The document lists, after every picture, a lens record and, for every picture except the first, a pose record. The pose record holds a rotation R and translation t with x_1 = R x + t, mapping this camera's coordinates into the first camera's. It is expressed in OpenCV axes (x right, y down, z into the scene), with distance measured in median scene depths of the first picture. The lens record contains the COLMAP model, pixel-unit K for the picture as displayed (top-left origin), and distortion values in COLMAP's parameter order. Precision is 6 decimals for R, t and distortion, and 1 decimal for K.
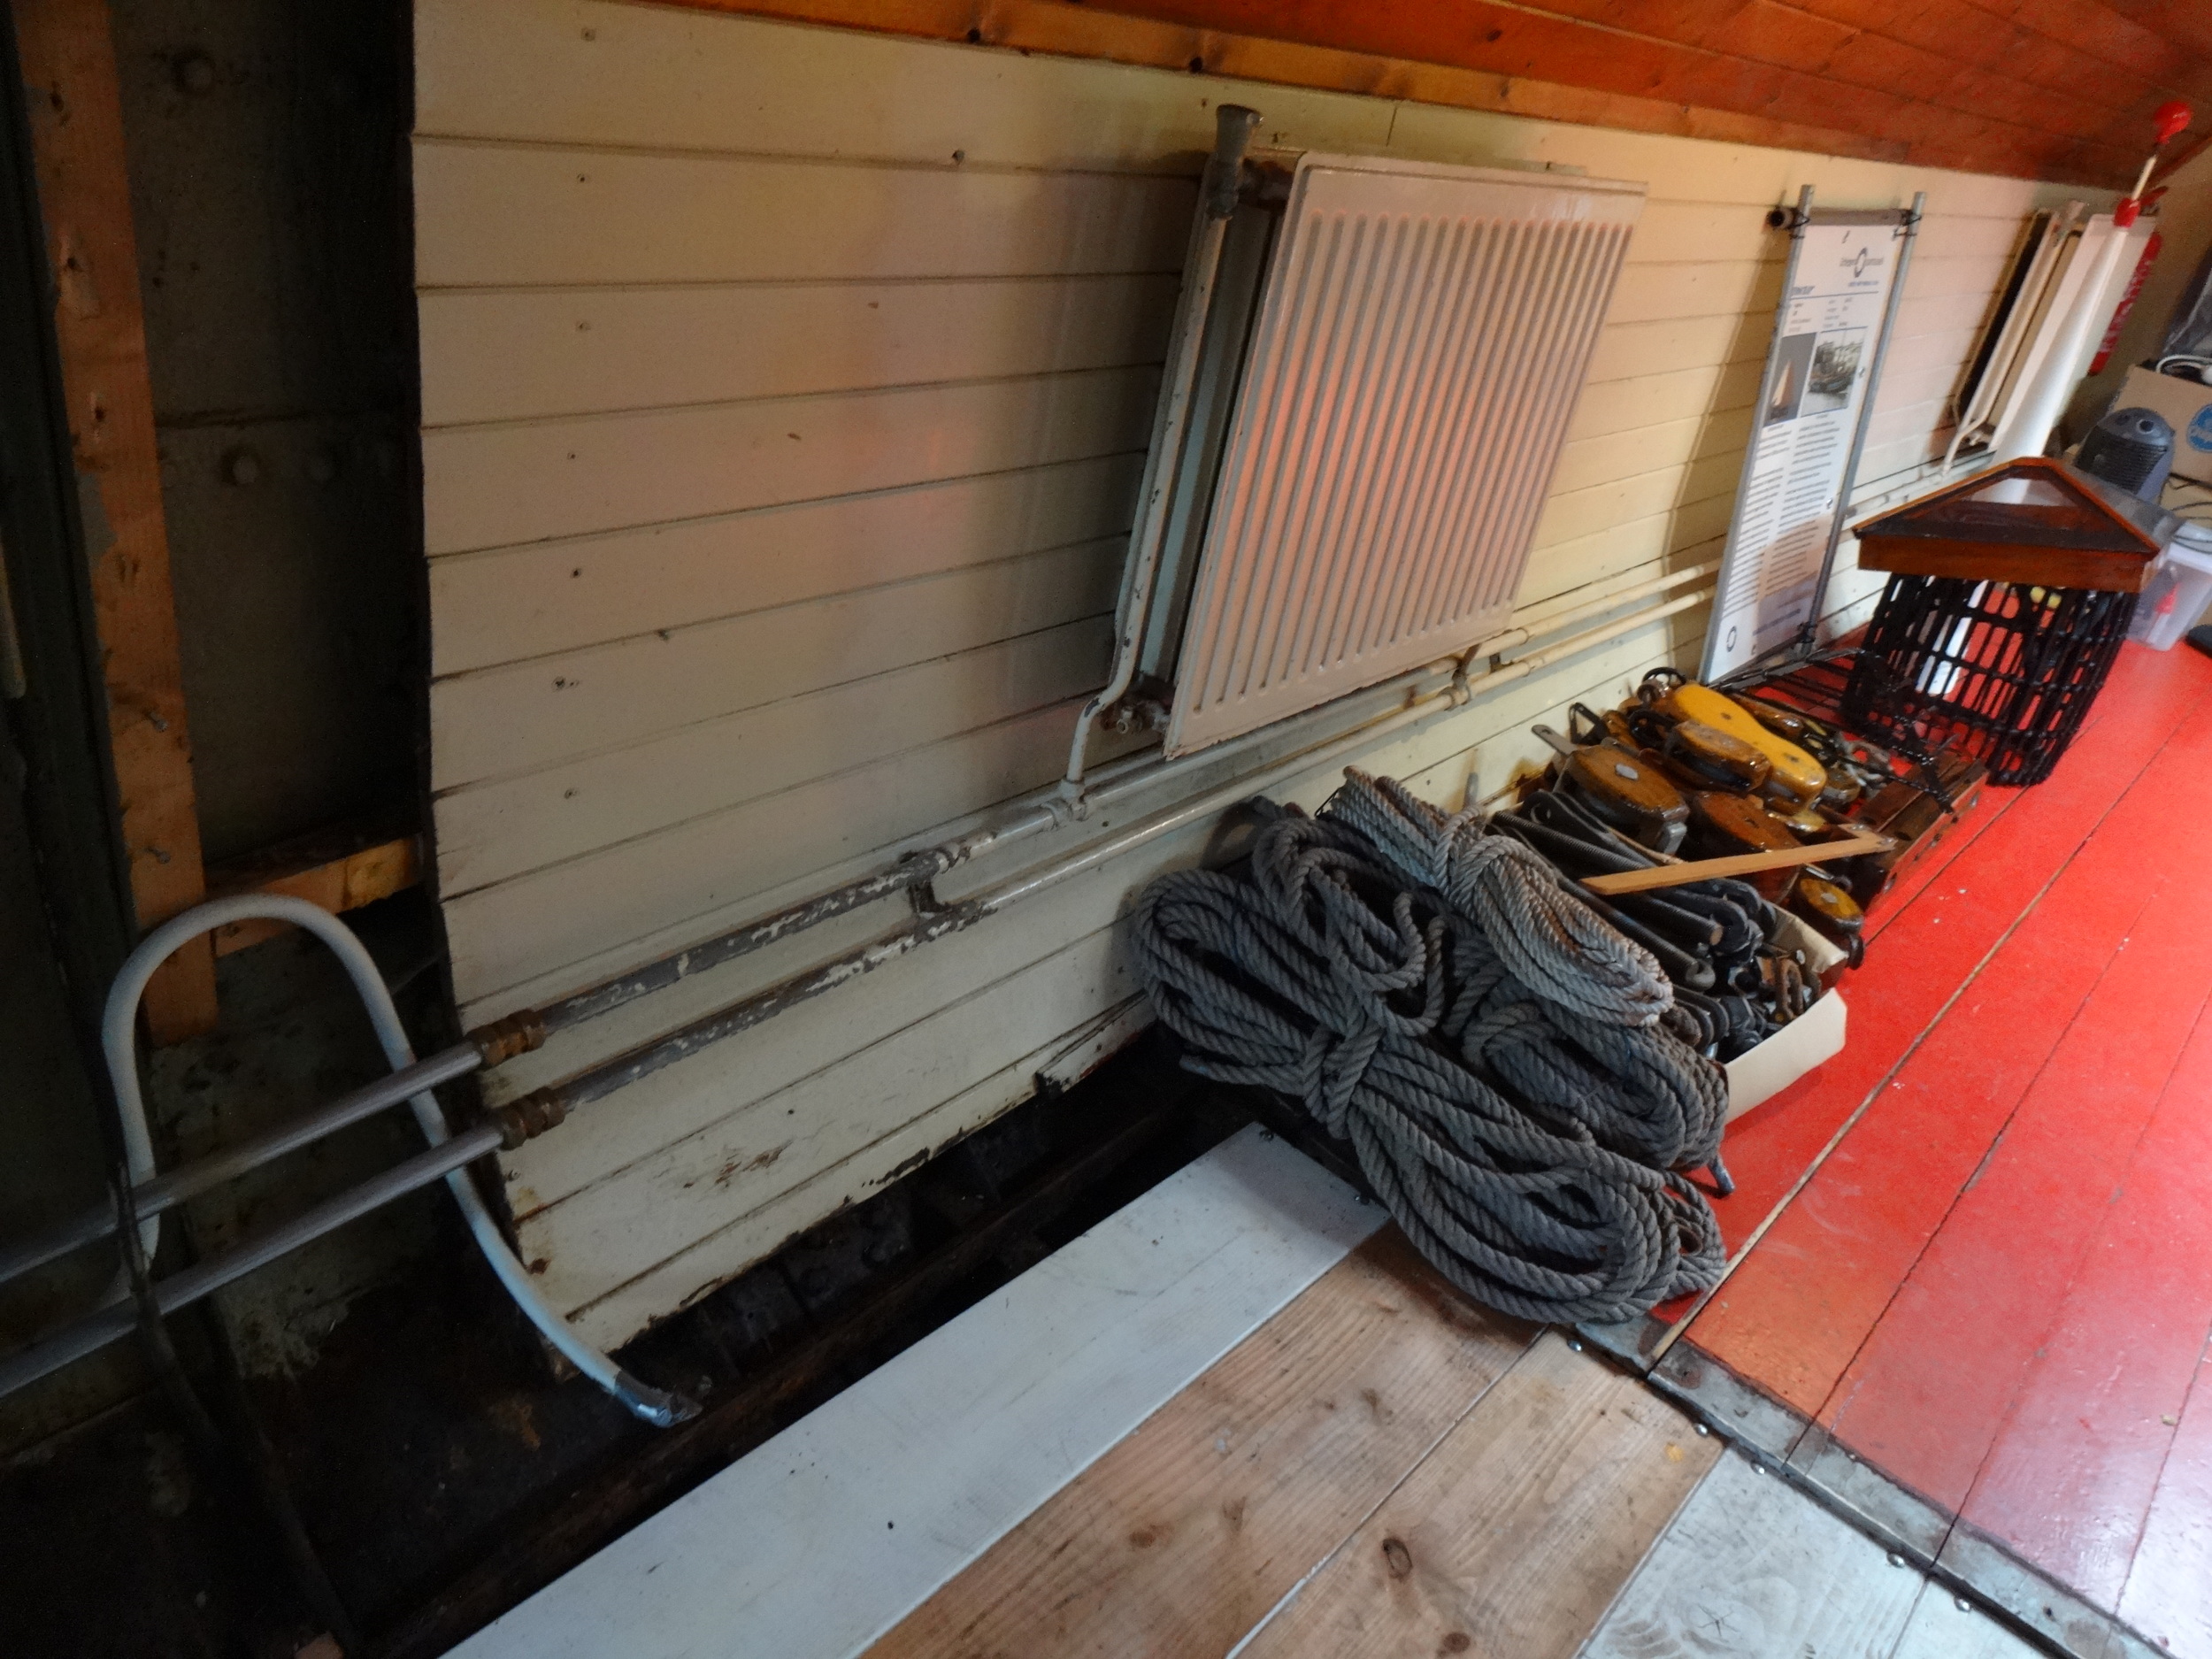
lens RADIAL K [[1628.2, 0, 1109.1], [0, 1628.2, 836.1], [0, 0, 1]] dist [-0.013459, 0.002206]
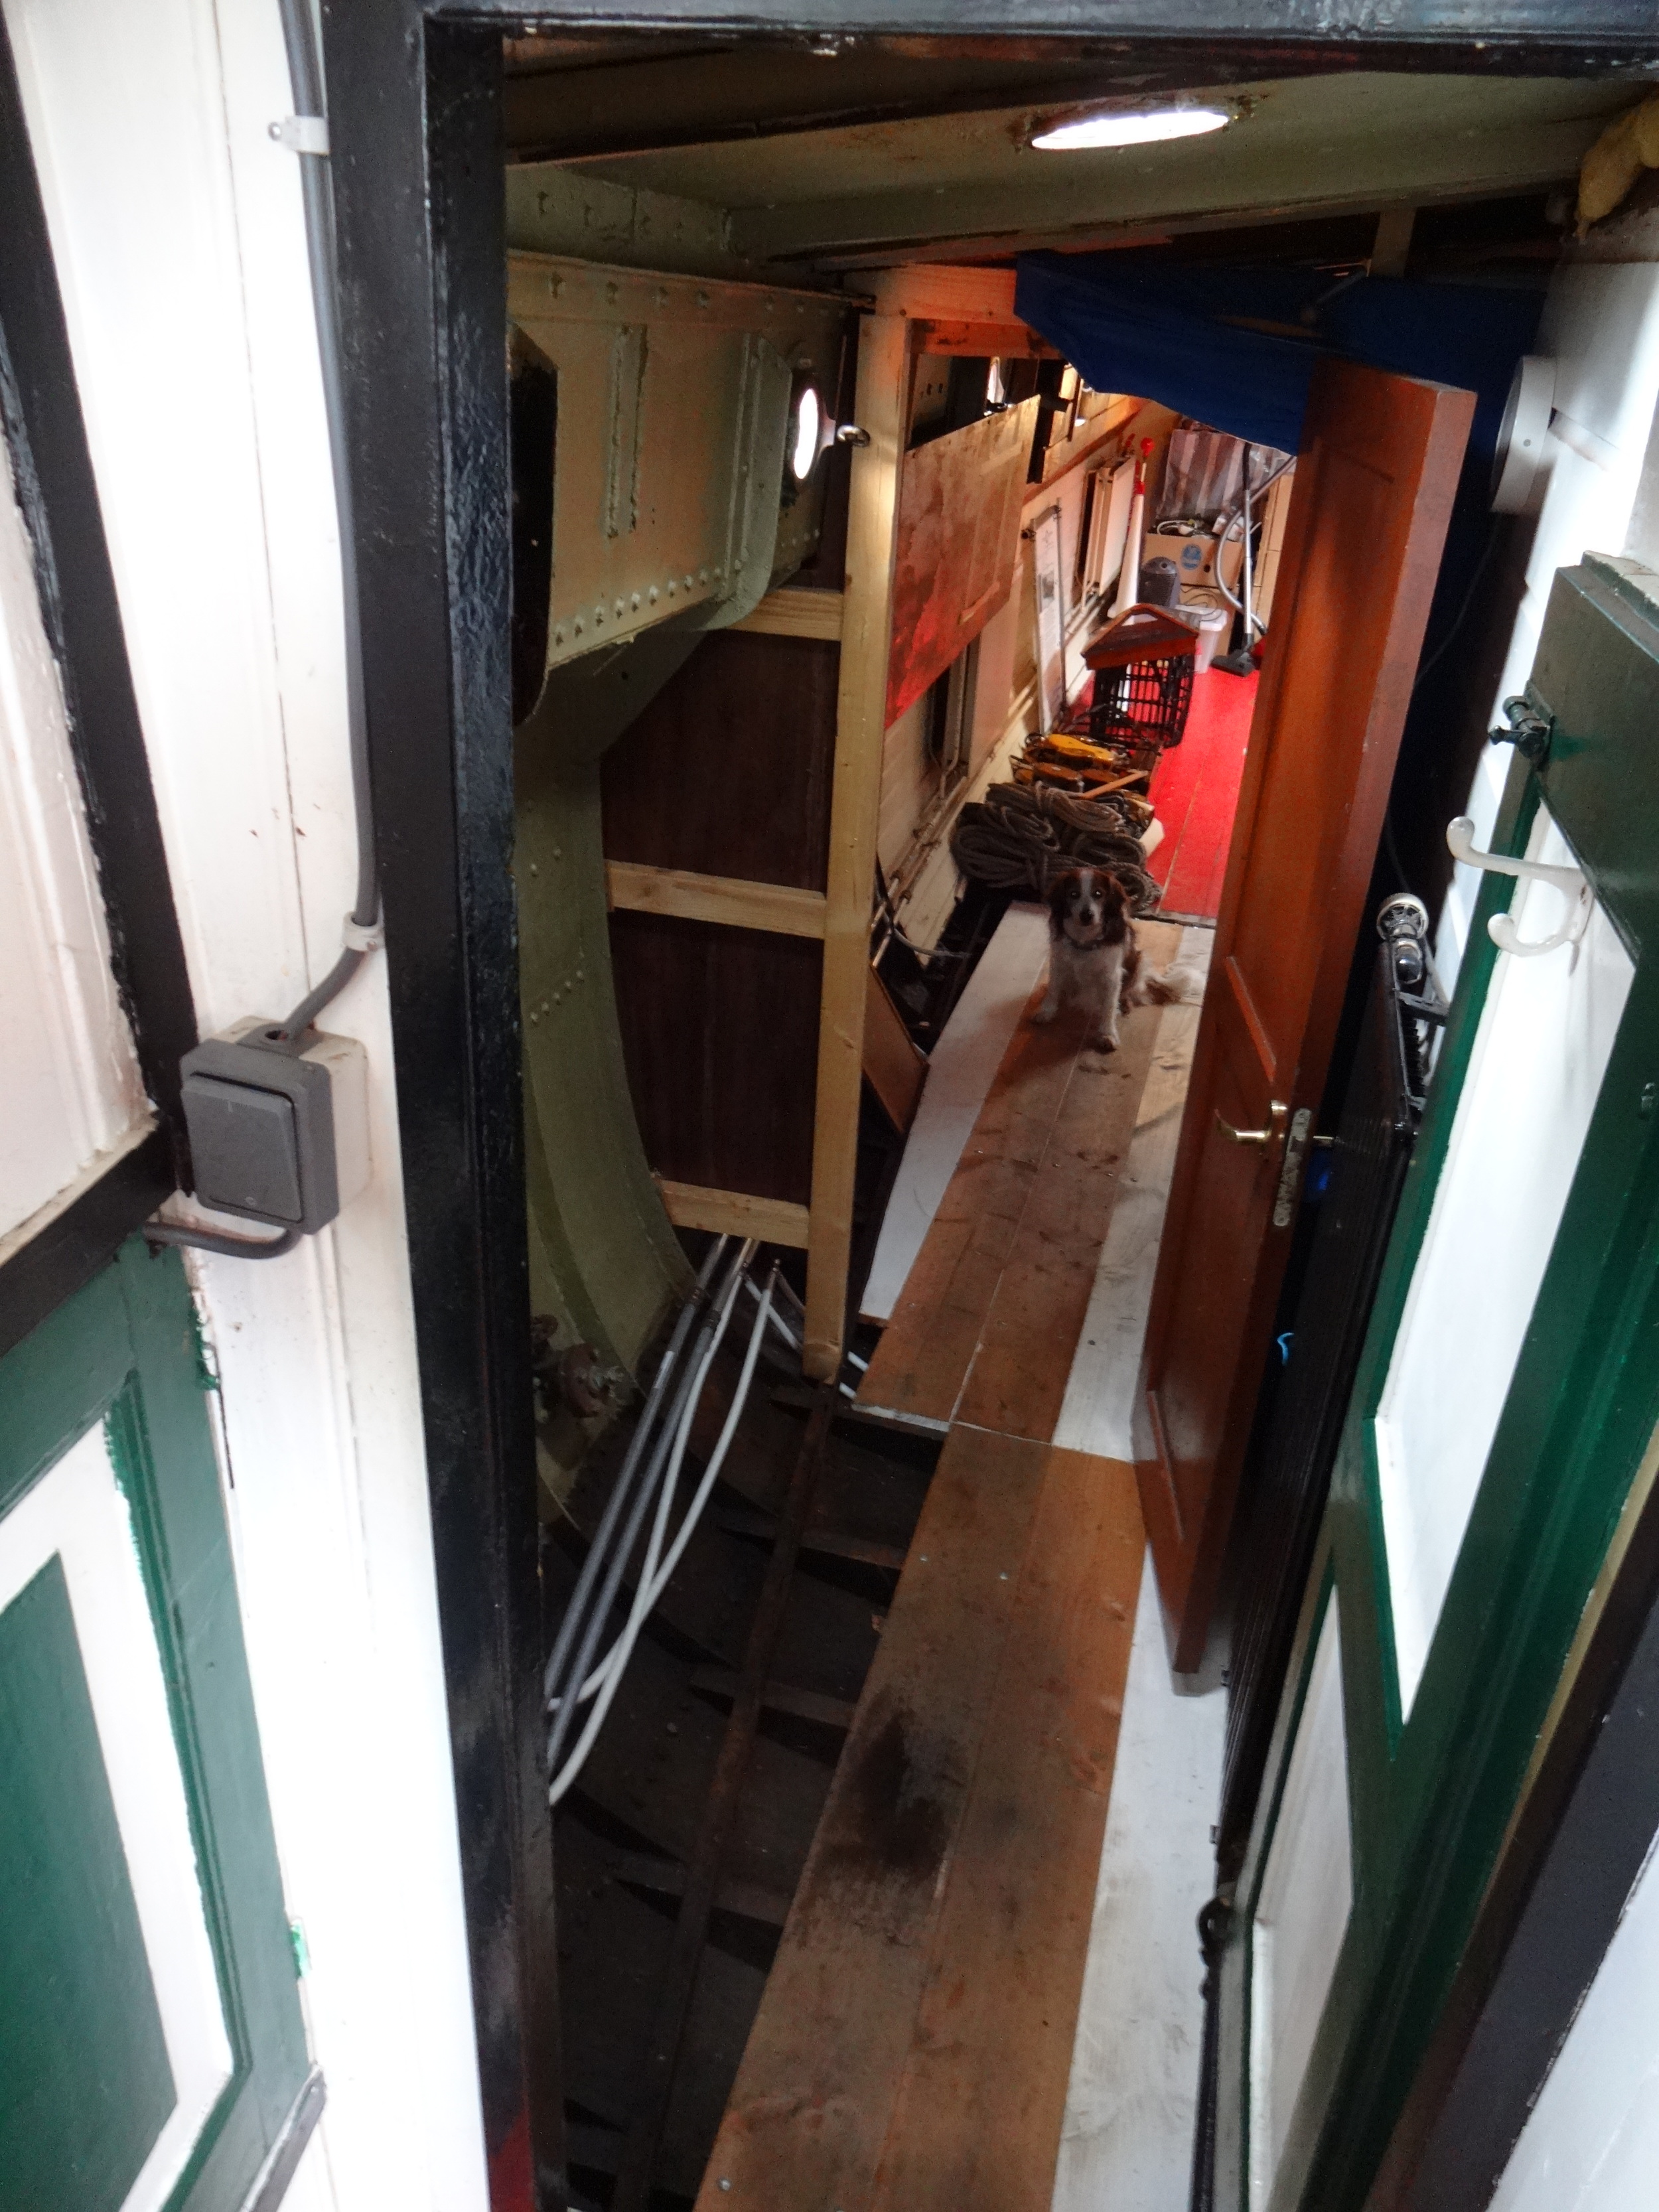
lens RADIAL K [[1628.1, 0, 827.0], [0, 1628.1, 1102.0], [0, 0, 1]] dist [-0.013459, 0.002206]
pose [[0.899564, -0.316770, 0.300734, -0.886344], [0.305131, 0.948397, 0.086249, 0.119637], [-0.312536, 0.014176, 0.949800, -1.241204]]
